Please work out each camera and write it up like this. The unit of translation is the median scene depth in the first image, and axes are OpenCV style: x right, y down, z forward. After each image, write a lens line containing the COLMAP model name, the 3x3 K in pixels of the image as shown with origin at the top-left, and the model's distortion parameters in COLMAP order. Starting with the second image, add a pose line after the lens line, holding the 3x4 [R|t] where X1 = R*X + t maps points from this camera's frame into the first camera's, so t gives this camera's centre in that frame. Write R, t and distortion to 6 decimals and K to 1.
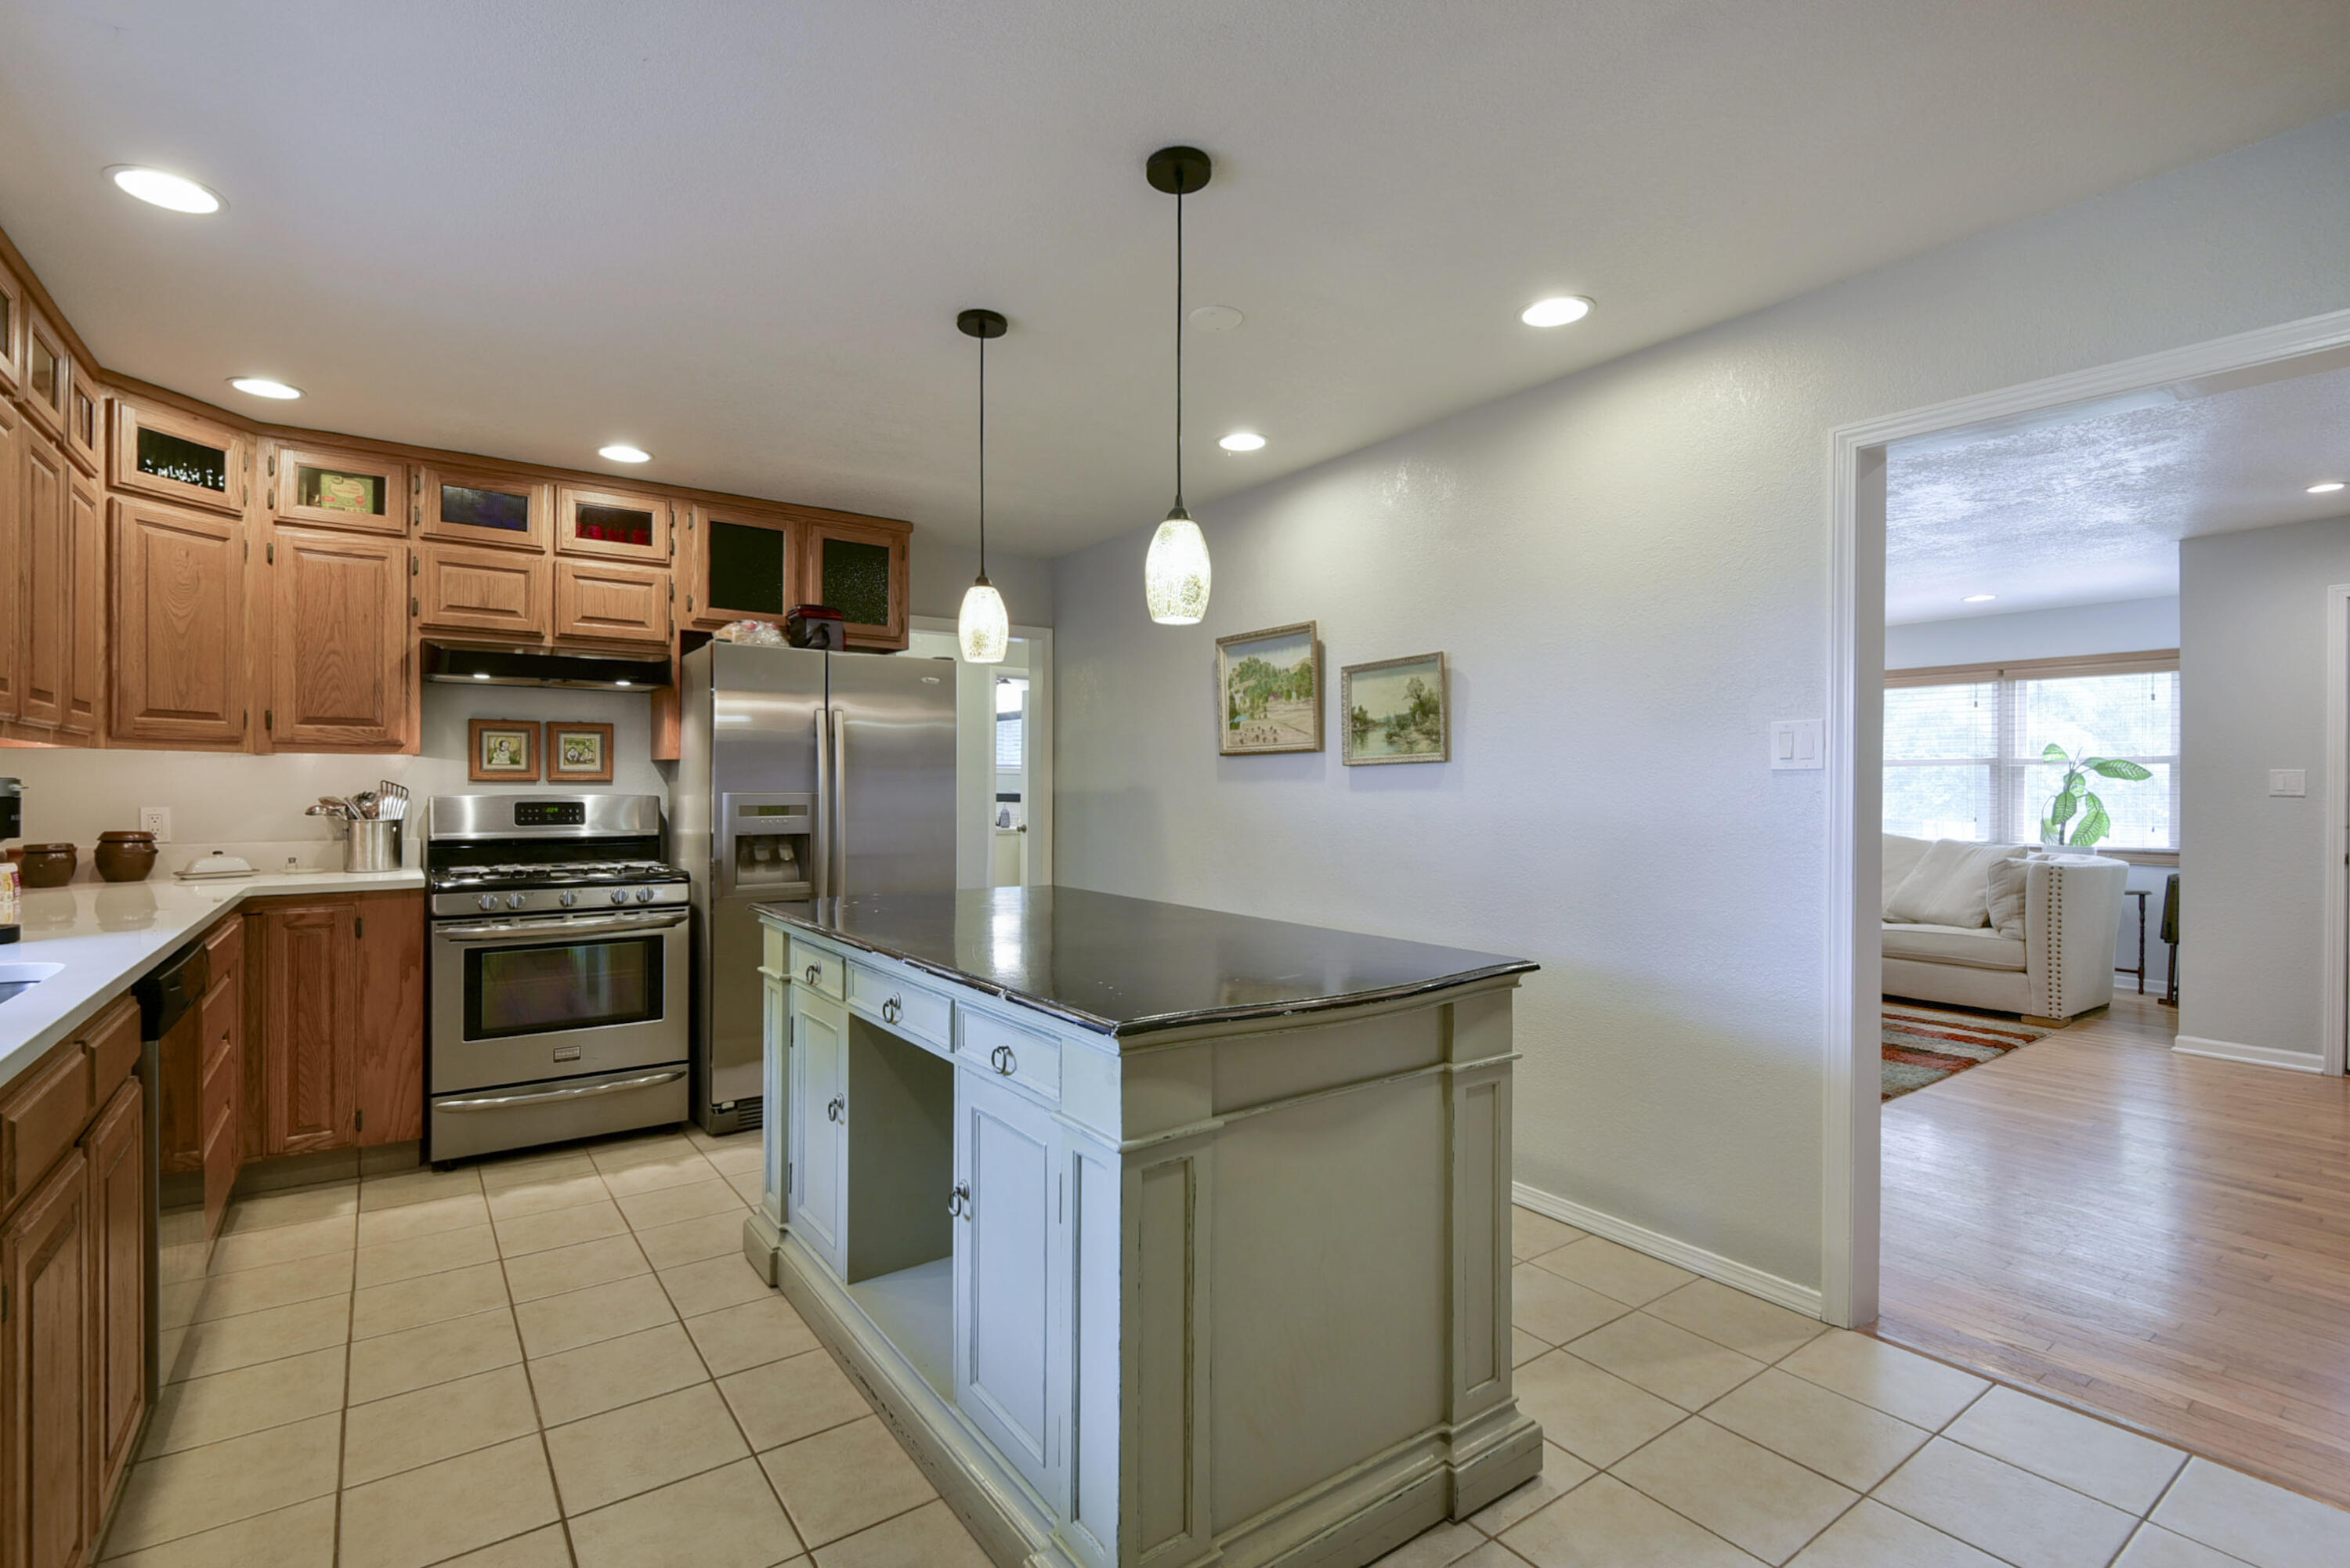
lens RADIAL K [[1079.8, 0, 1175.2], [0, 1079.8, 787.1], [0, 0, 1]] dist [0.002115, -0.005312]
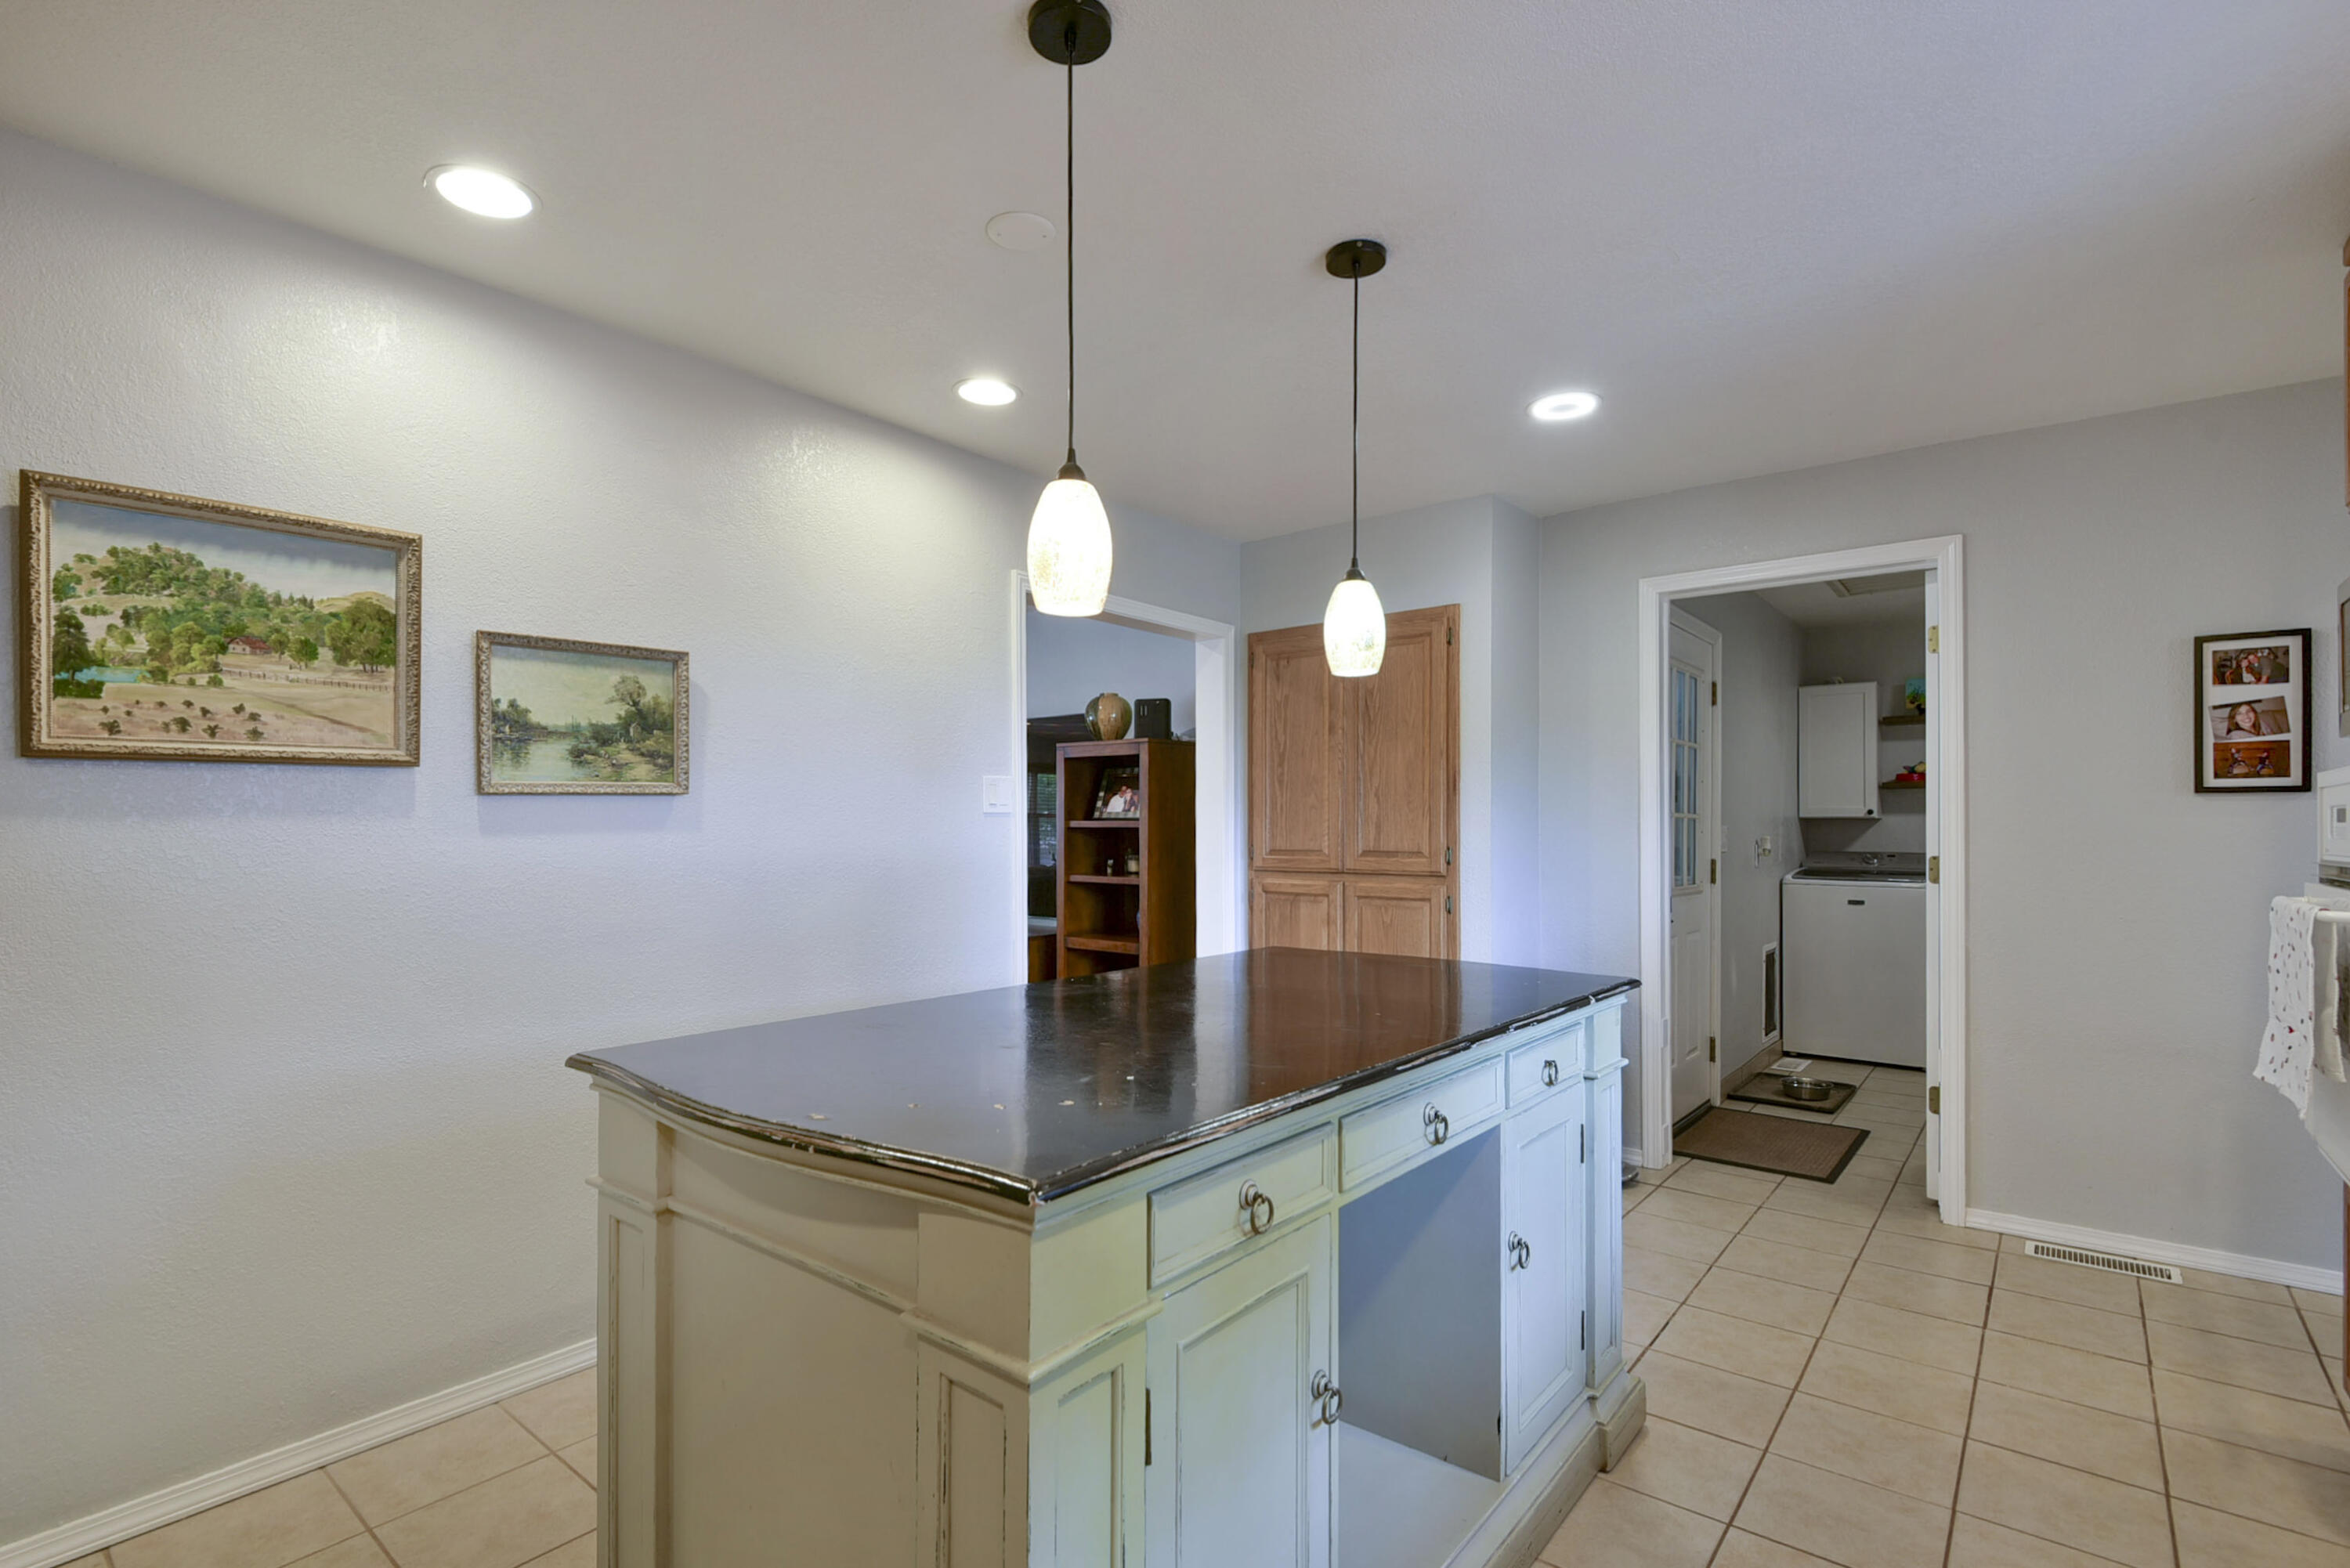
lens RADIAL K [[1079.8, 0, 1174.9], [0, 1079.8, 809.2], [0, 0, 1]] dist [0.002115, -0.005312]
pose [[-0.256281, 0.010066, 0.966550, -0.523875], [0.002053, 0.999949, -0.009869, -0.004469], [-0.966600, -0.000545, -0.256289, 0.774461]]
